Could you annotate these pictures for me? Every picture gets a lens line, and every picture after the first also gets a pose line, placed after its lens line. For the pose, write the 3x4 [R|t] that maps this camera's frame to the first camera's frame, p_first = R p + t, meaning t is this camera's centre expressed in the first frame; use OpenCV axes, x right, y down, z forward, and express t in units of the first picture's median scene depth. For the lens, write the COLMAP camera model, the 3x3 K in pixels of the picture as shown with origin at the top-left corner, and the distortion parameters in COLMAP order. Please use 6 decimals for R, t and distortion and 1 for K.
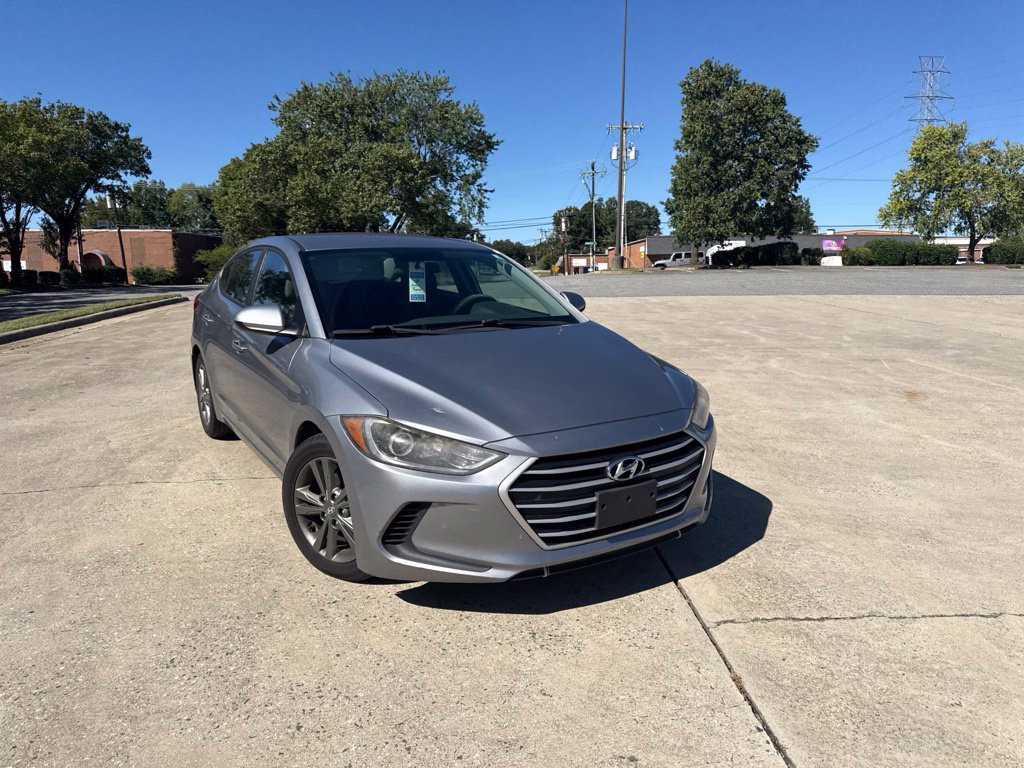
lens RADIAL K [[708.8, 0, 507.2], [0, 708.8, 414.3], [0, 0, 1]] dist [0.047007, -0.055701]
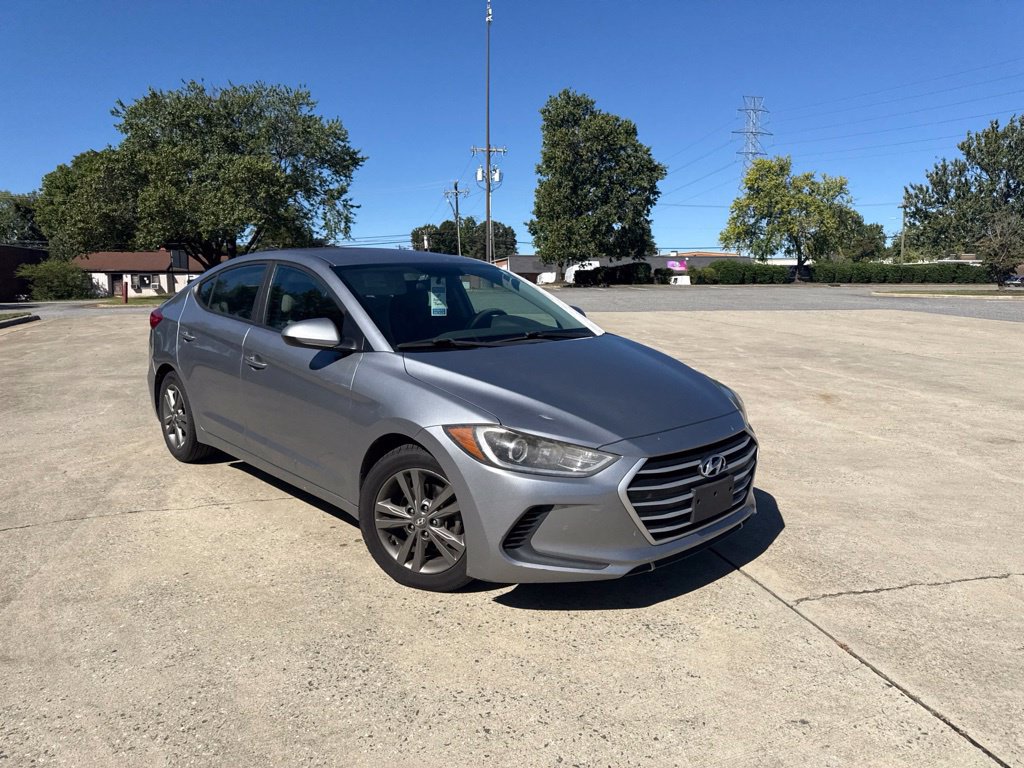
lens RADIAL K [[708.8, 0, 507.4], [0, 708.8, 411.5], [0, 0, 1]] dist [0.047007, -0.055701]
pose [[0.981165, -0.030899, 0.190682, -0.019087], [0.036151, 0.999055, -0.024125, 0.000478], [-0.189757, 0.030564, 0.981355, -0.000614]]
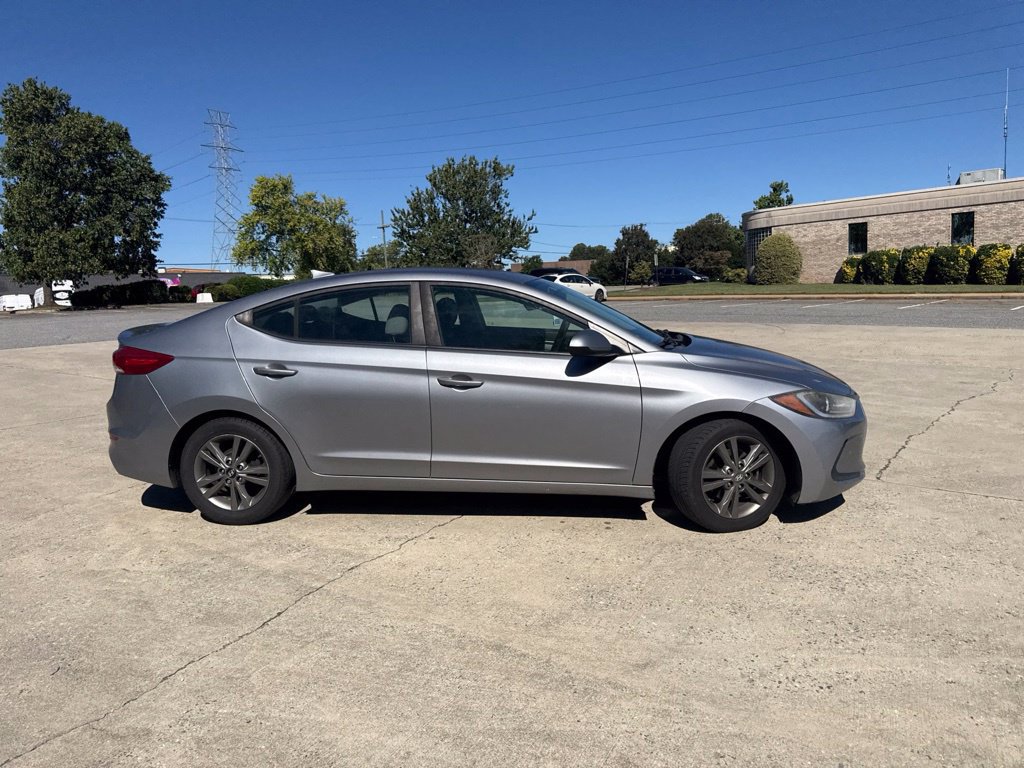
lens RADIAL K [[708.8, 0, 515.0], [0, 708.8, 420.0], [0, 0, 1]] dist [0.047007, -0.055701]
pose [[0.625400, -0.162726, 0.763148, -0.089251], [0.195607, 0.979480, 0.048554, -0.006625], [-0.755389, 0.118911, 0.644397, 0.028345]]
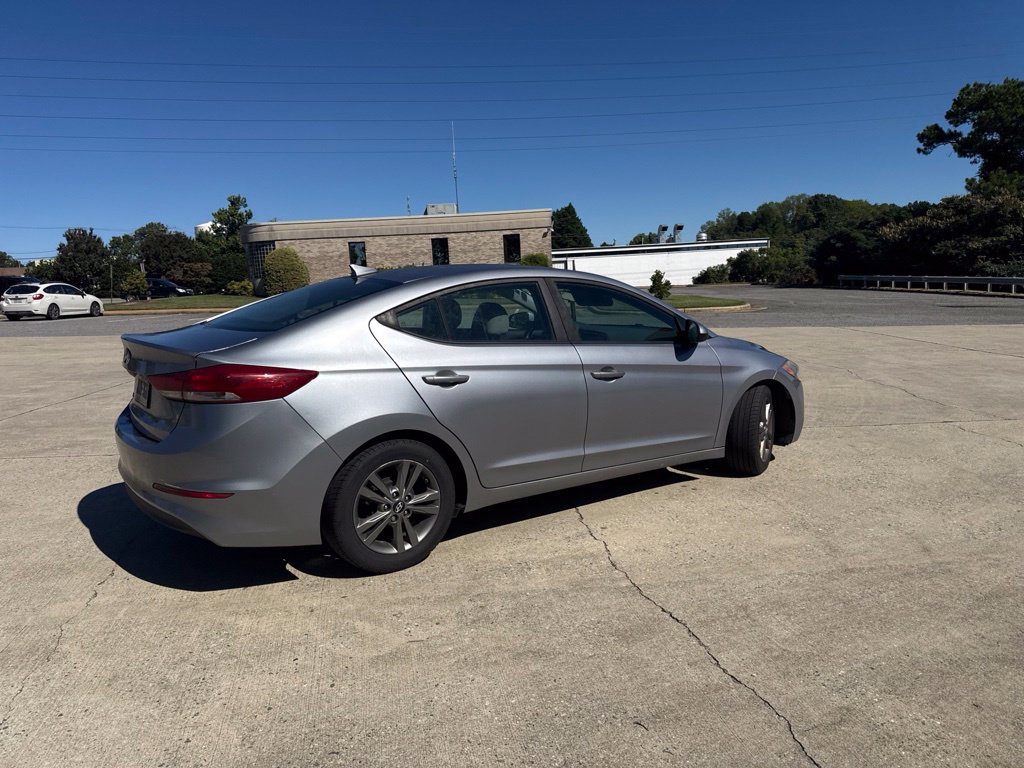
lens RADIAL K [[708.8, 0, 524.5], [0, 708.8, 414.6], [0, 0, 1]] dist [0.047007, -0.055701]
pose [[-0.061155, -0.177600, 0.982201, -0.113740], [0.237884, 0.953093, 0.187149, -0.021565], [-0.969366, 0.245095, -0.016038, 0.096164]]
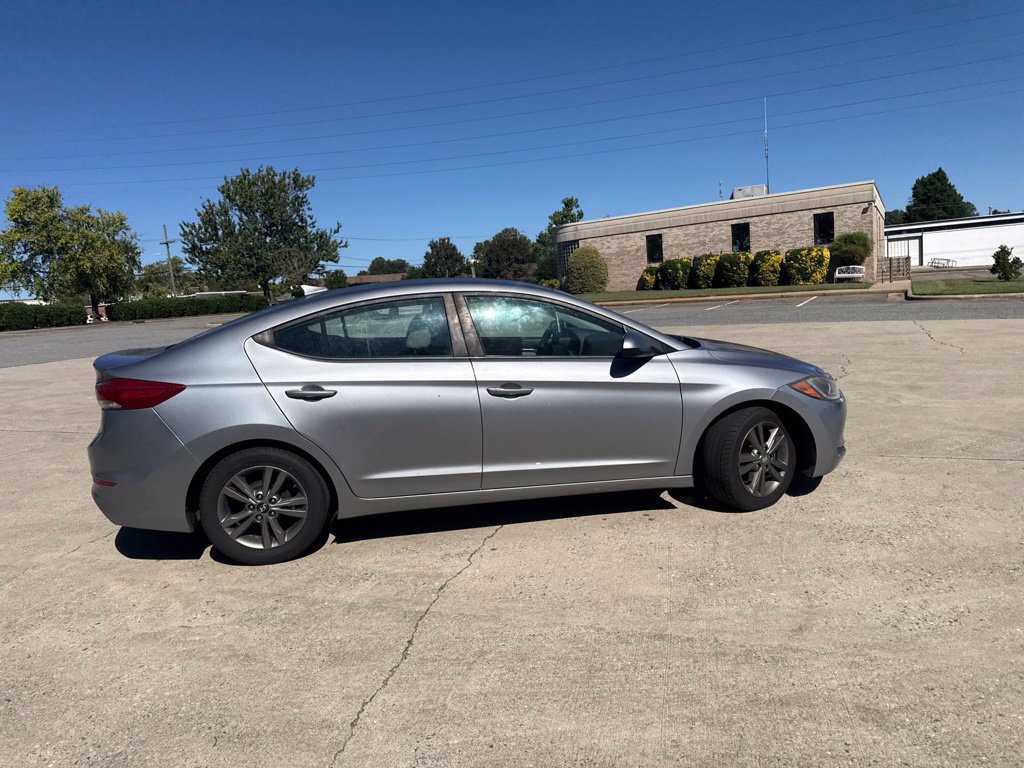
lens RADIAL K [[708.8, 0, 520.7], [0, 708.8, 424.3], [0, 0, 1]] dist [0.047007, -0.055701]
pose [[0.385769, -0.194863, 0.901782, -0.103968], [0.257687, 0.961298, 0.097489, -0.011993], [-0.885878, 0.194770, 0.421052, 0.049966]]
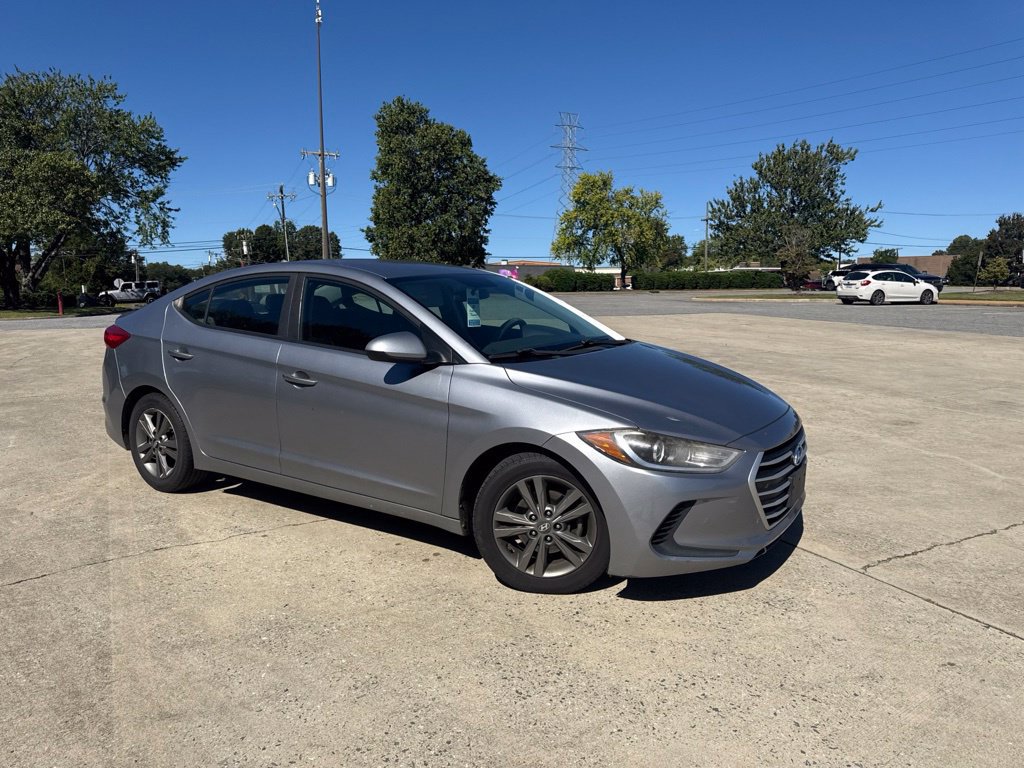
lens RADIAL K [[708.8, 0, 510.0], [0, 708.8, 415.3], [0, 0, 1]] dist [0.047007, -0.055701]
pose [[0.906812, -0.077353, 0.414377, -0.042989], [0.091563, 0.995694, -0.014506, -0.001028], [-0.411471, 0.051096, 0.909990, 0.004795]]
